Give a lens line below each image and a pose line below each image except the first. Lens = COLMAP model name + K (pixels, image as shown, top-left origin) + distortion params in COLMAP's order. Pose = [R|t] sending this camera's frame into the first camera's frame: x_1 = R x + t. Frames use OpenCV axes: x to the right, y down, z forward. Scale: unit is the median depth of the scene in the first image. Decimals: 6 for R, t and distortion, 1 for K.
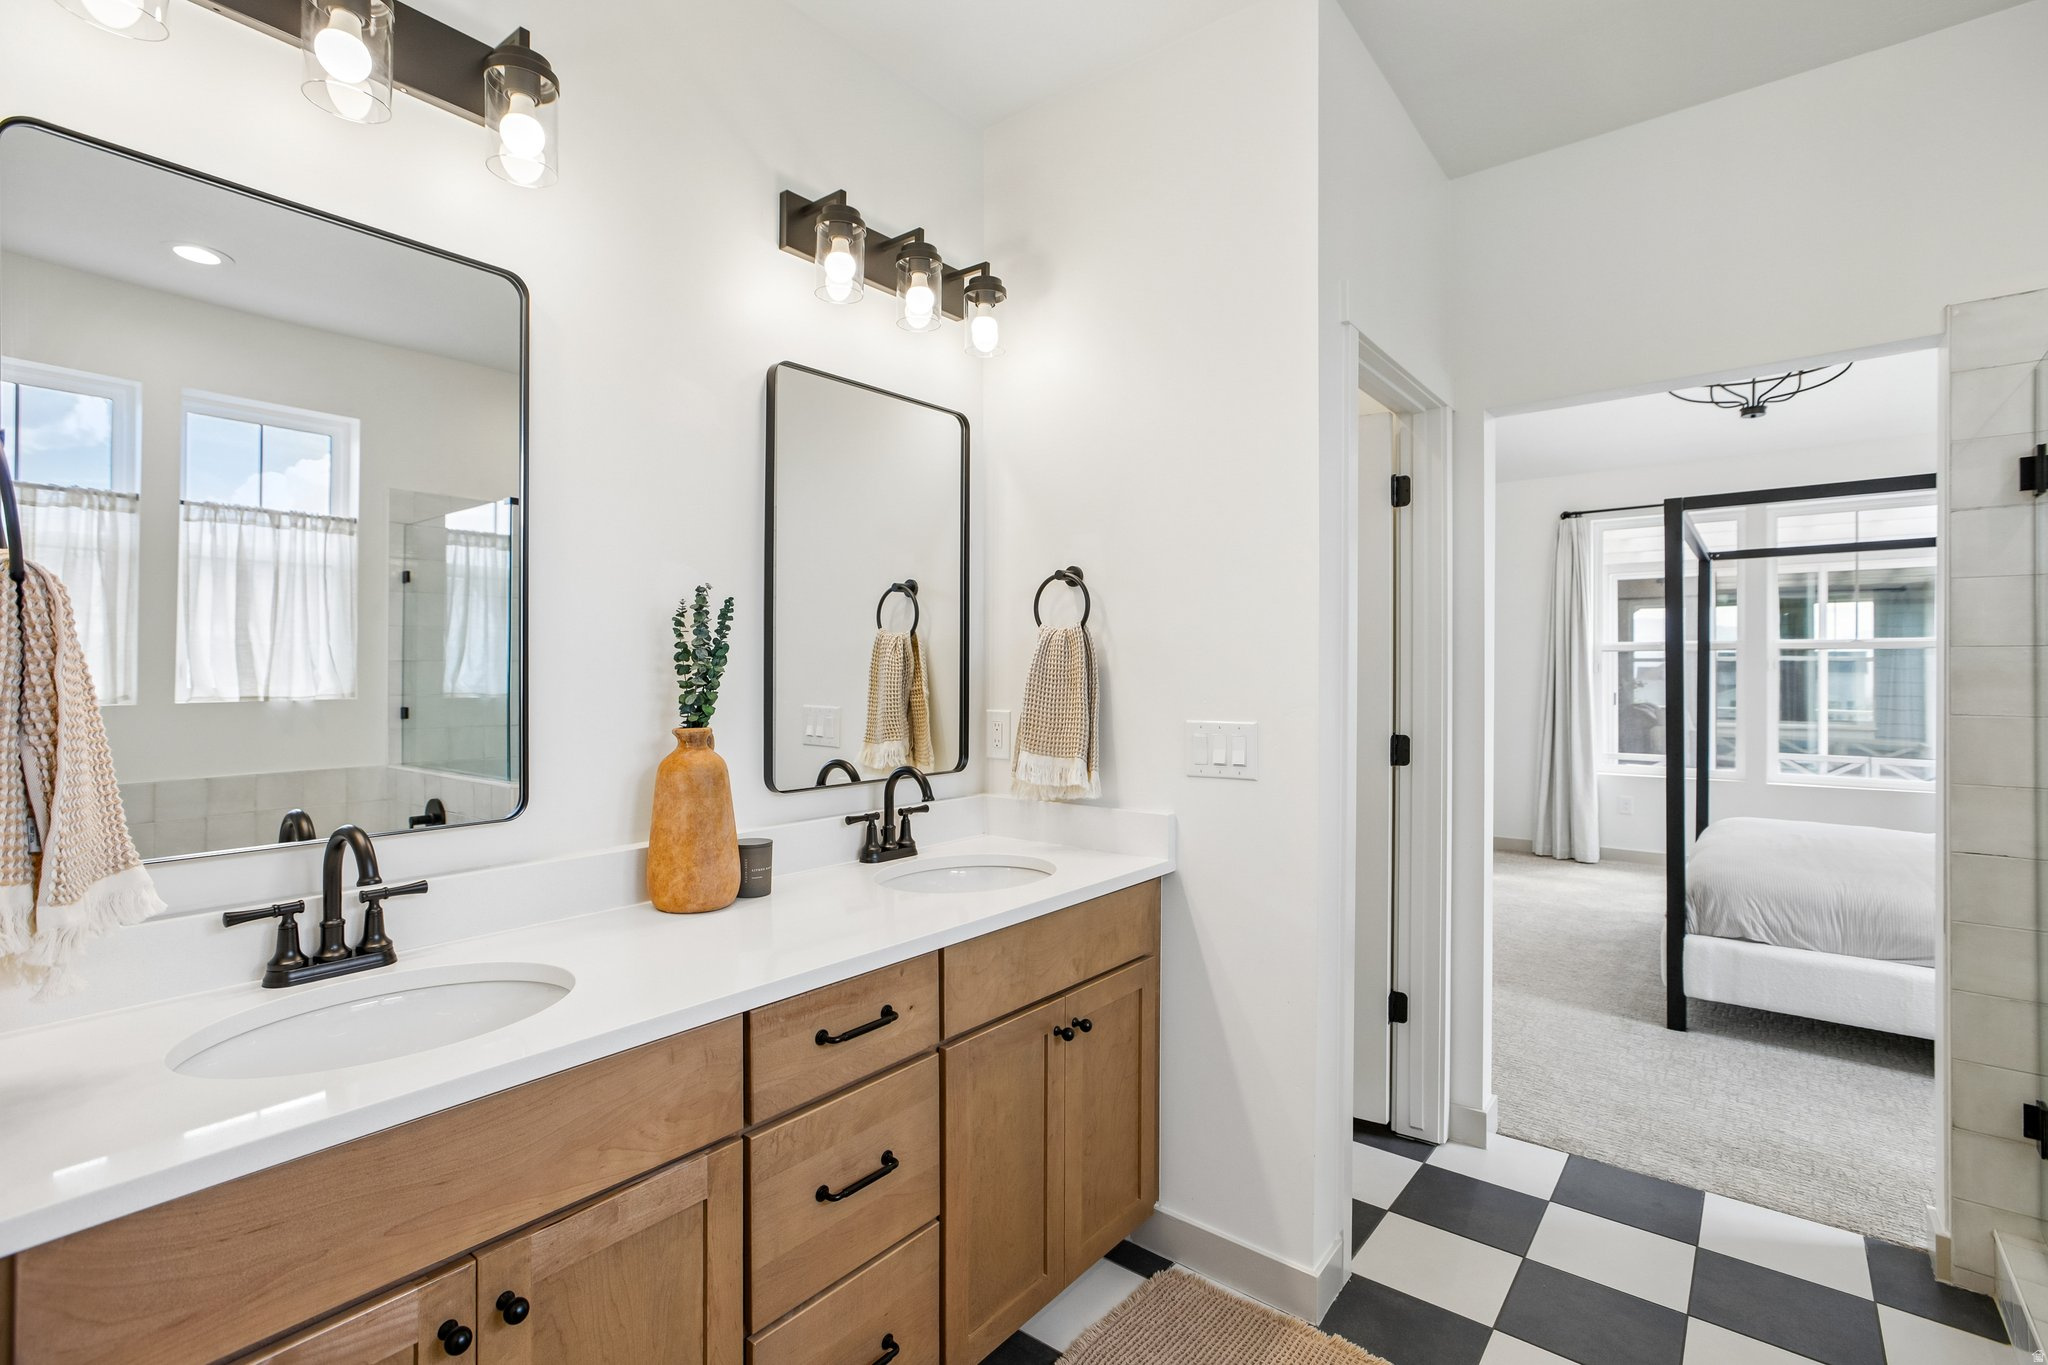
lens RADIAL K [[958.1, 0, 1021.9], [0, 958.1, 685.2], [0, 0, 1]] dist [-0.048741, 0.018508]
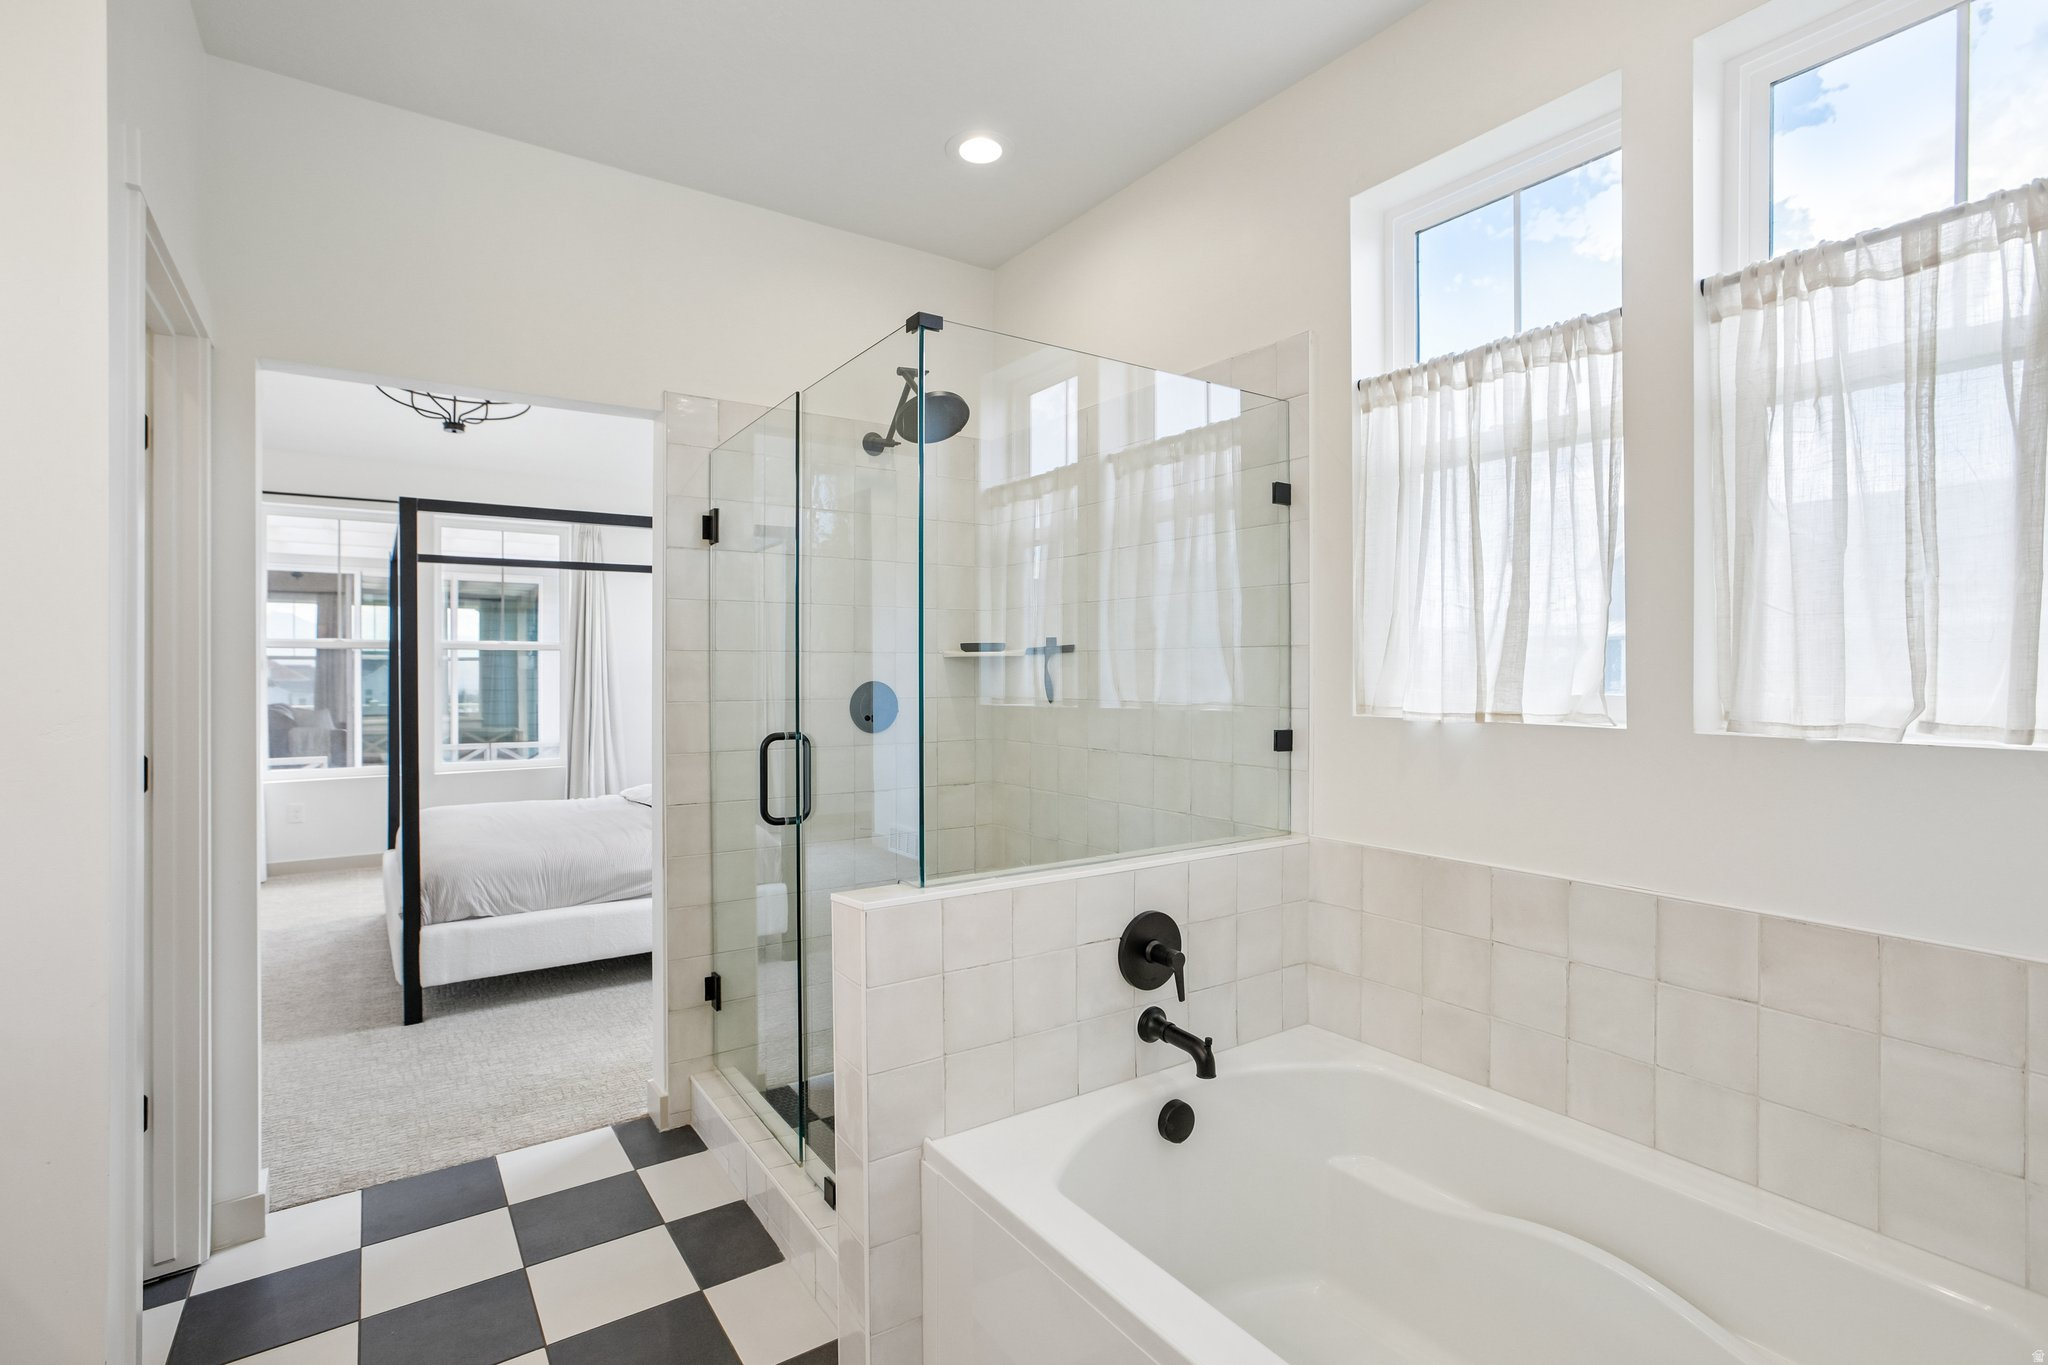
lens RADIAL K [[958.1, 0, 1021.9], [0, 958.1, 685.2], [0, 0, 1]] dist [-0.048741, 0.018508]
pose [[0.246571, -0.016469, 0.968985, -0.124197], [0.014636, 0.999805, 0.013269, -0.001486], [-0.969014, 0.010910, 0.246764, 0.117606]]
